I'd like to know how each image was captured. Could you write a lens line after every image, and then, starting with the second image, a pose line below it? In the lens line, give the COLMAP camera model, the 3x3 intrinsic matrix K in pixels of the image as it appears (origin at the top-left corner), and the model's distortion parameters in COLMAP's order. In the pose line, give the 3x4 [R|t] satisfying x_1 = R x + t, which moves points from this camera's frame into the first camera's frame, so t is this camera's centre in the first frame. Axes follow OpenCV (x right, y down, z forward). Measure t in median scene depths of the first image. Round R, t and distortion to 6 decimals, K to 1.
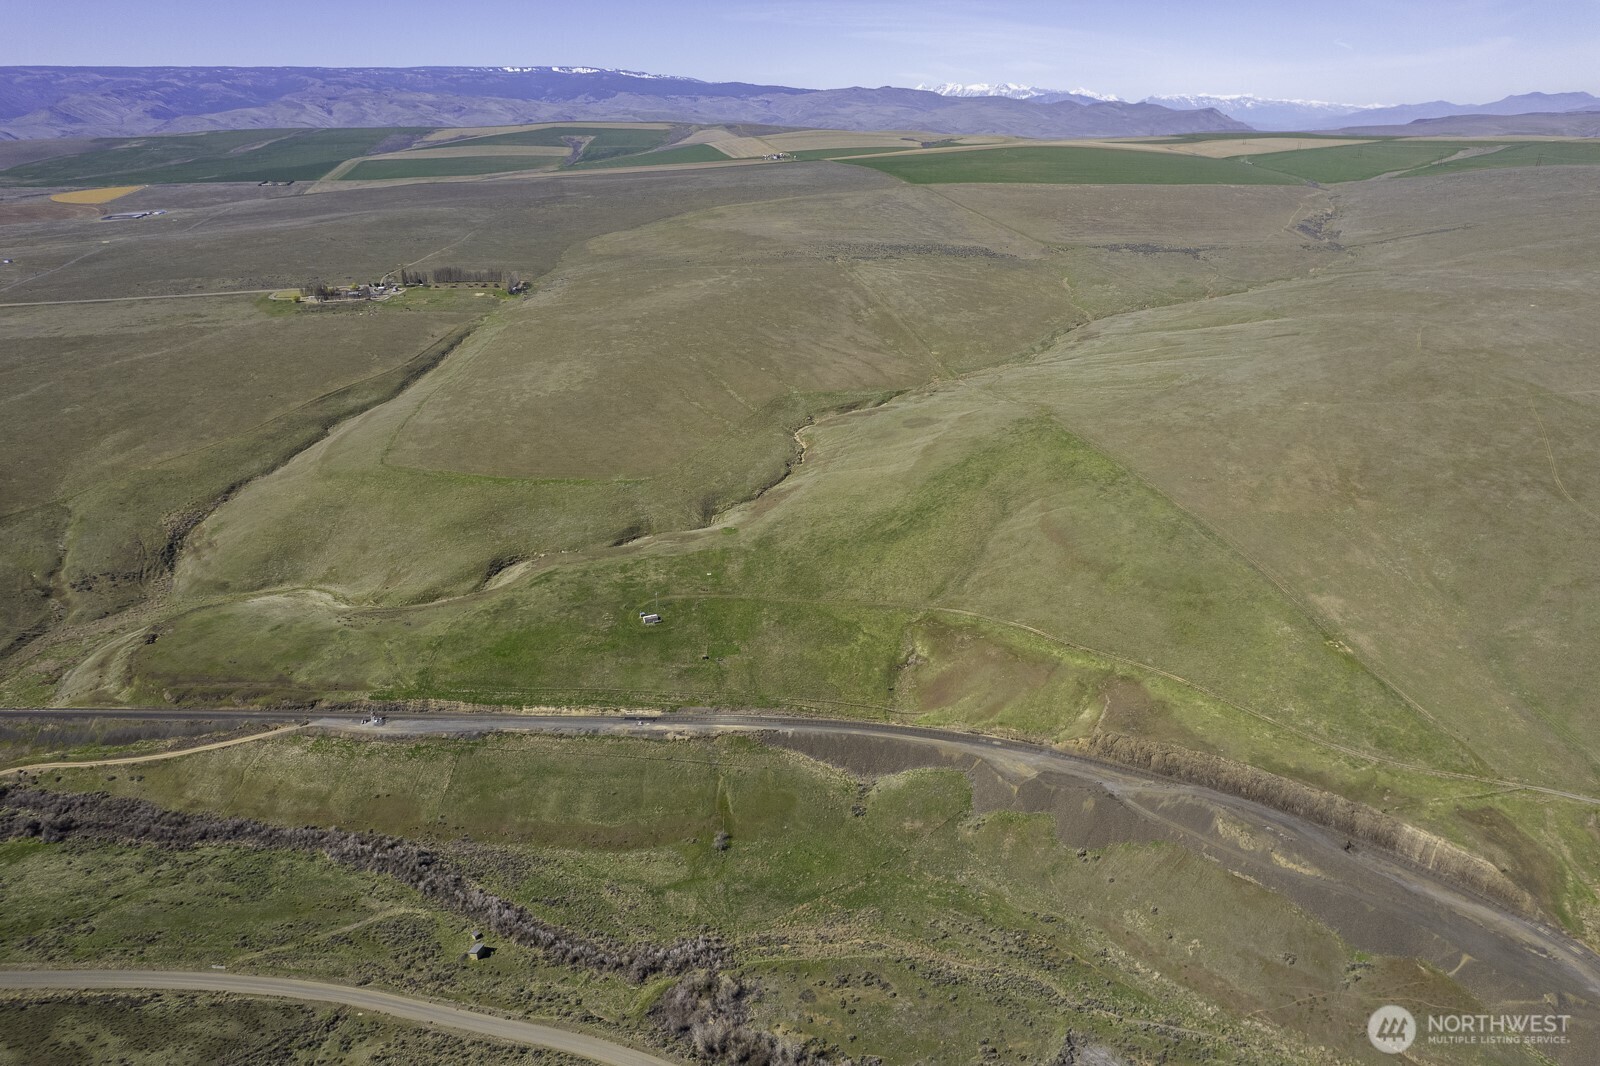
lens RADIAL K [[1044.9, 0, 817.8], [0, 1044.9, 555.5], [0, 0, 1]] dist [-0.080214, 0.071867]
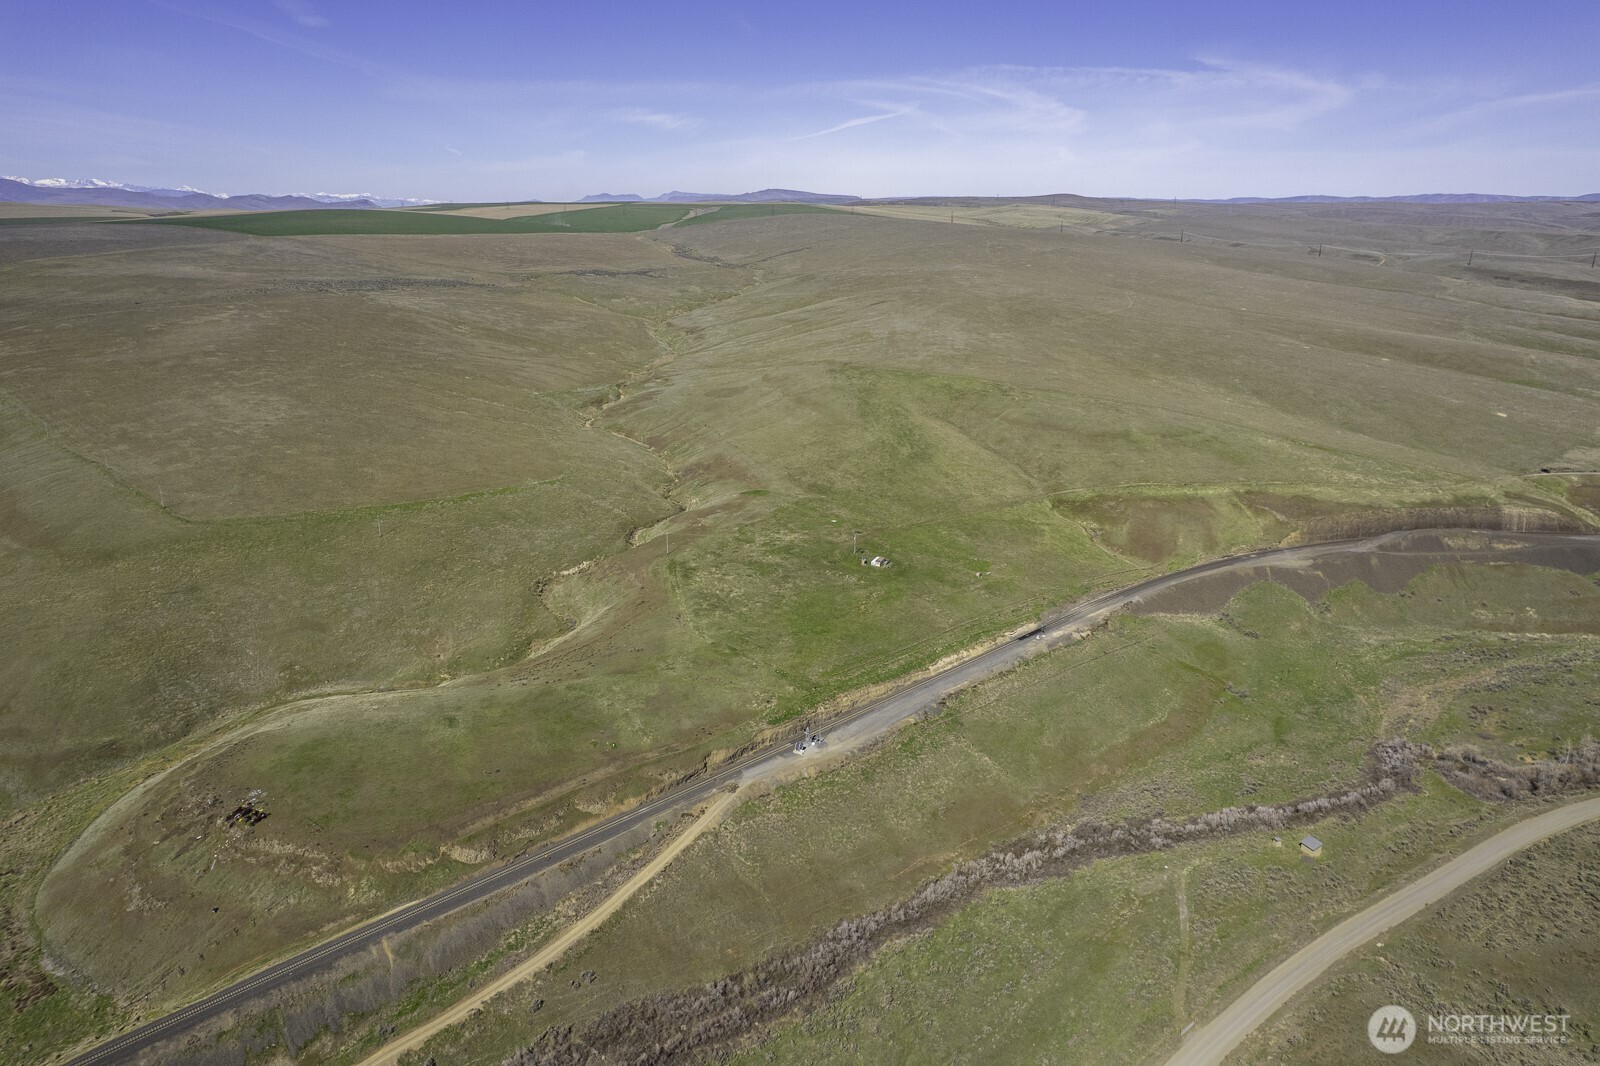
lens RADIAL K [[1044.9, 0, 816.1], [0, 1044.9, 506.7], [0, 0, 1]] dist [-0.080214, 0.071867]
pose [[0.711093, -0.185234, 0.678259, -0.824451], [0.272254, 0.961957, -0.022720, 0.025371], [-0.648247, 0.200815, 0.734472, 0.443551]]
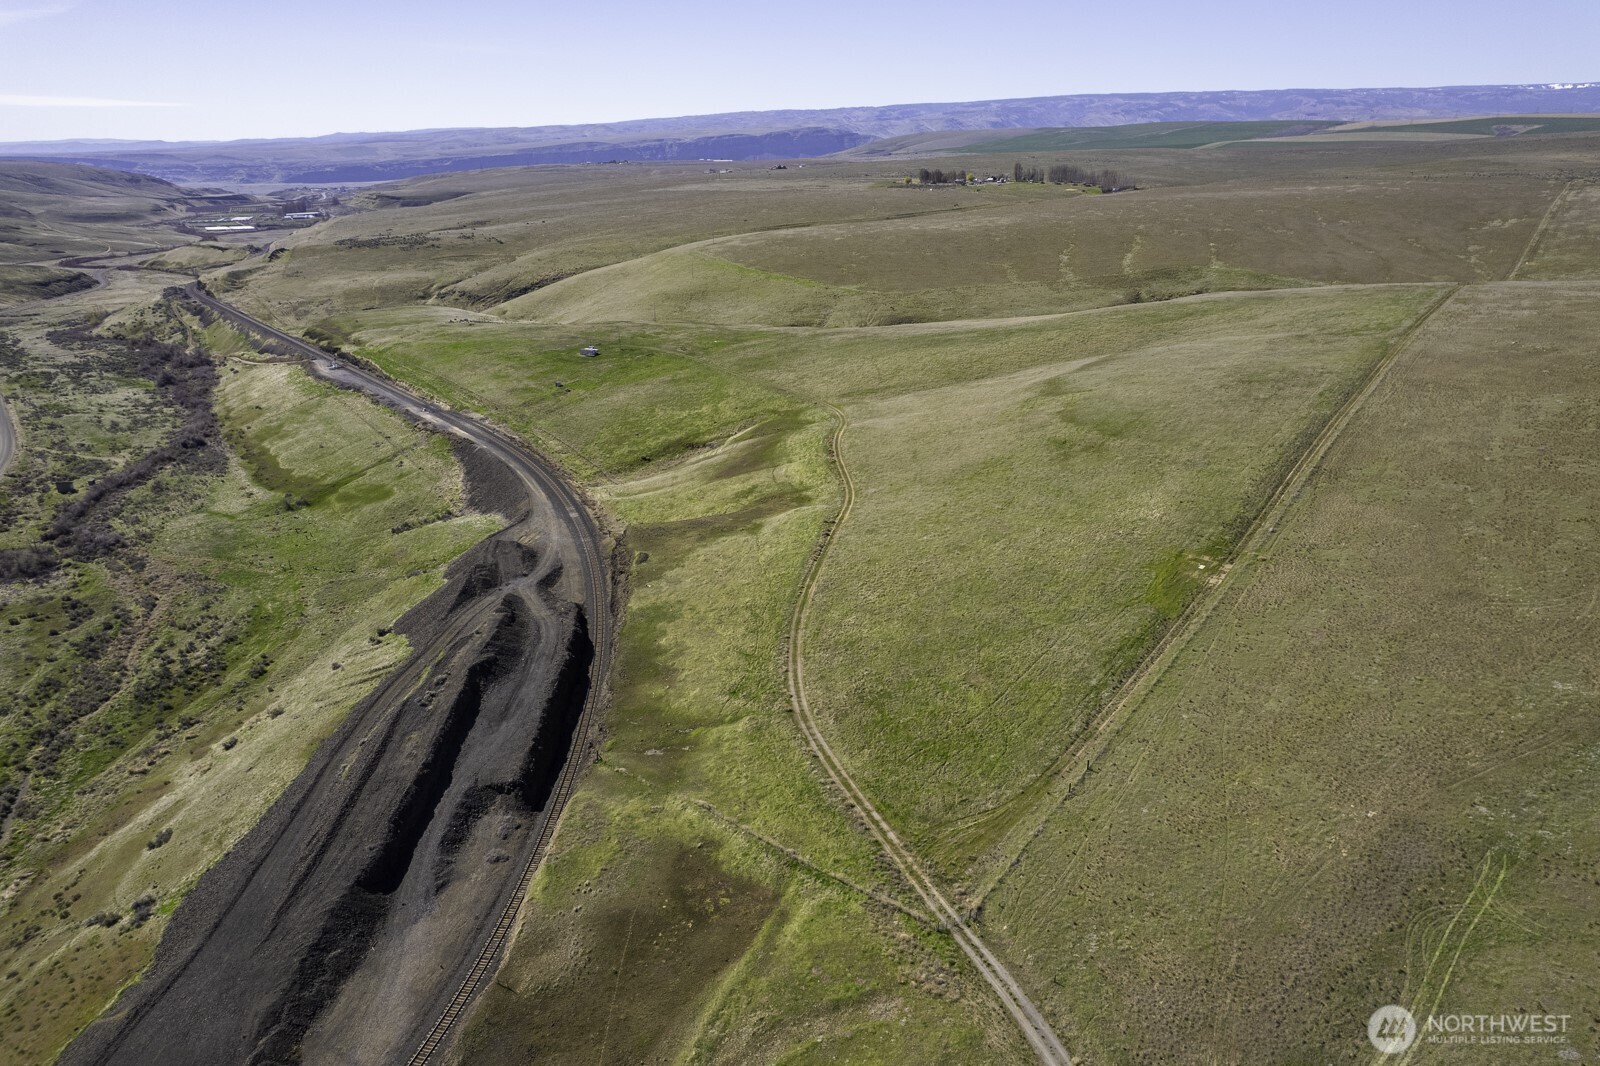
lens RADIAL K [[1044.9, 0, 812.2], [0, 1044.9, 599.1], [0, 0, 1]] dist [-0.080214, 0.071867]
pose [[0.643224, 0.307557, -0.701193, 0.674898], [-0.306066, 0.942712, 0.132729, 0.090598], [0.701845, 0.129237, 0.700508, 0.606885]]
